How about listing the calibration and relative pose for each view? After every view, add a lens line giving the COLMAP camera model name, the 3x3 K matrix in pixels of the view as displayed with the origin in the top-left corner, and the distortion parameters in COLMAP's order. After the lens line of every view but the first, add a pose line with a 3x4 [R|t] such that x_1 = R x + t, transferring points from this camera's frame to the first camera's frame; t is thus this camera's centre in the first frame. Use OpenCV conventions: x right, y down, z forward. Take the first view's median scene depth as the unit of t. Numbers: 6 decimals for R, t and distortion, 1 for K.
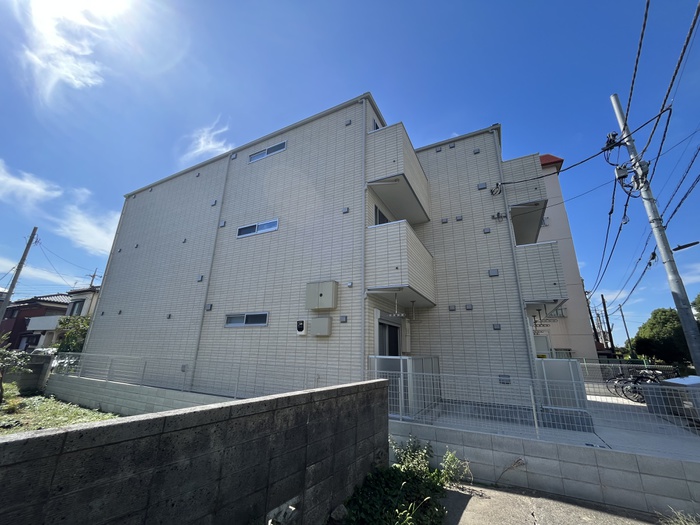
lens RADIAL K [[283.9, 0, 350.0], [0, 283.9, 262.5], [0, 0, 1]] dist [-0.000748, -0.000062]
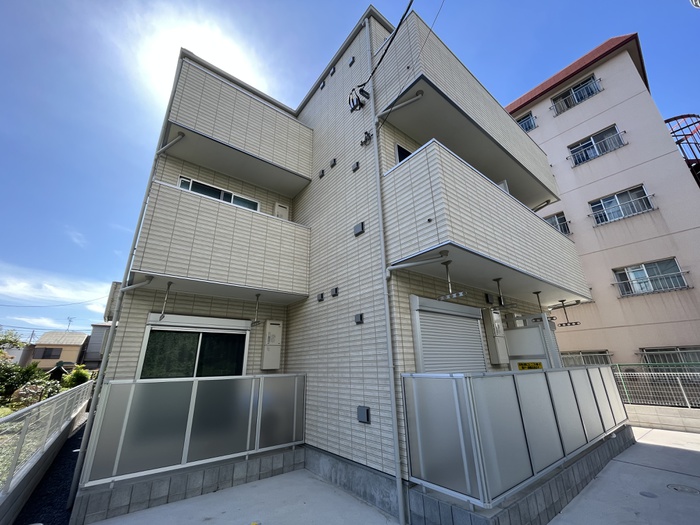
lens RADIAL K [[283.9, 0, 350.0], [0, 283.9, 262.5], [0, 0, 1]] dist [-0.000748, -0.000062]
pose [[0.909901, -0.184527, -0.371525, 0.691714], [0.165595, 0.982734, -0.082540, 0.151889], [0.380341, 0.013581, 0.924747, 0.441015]]
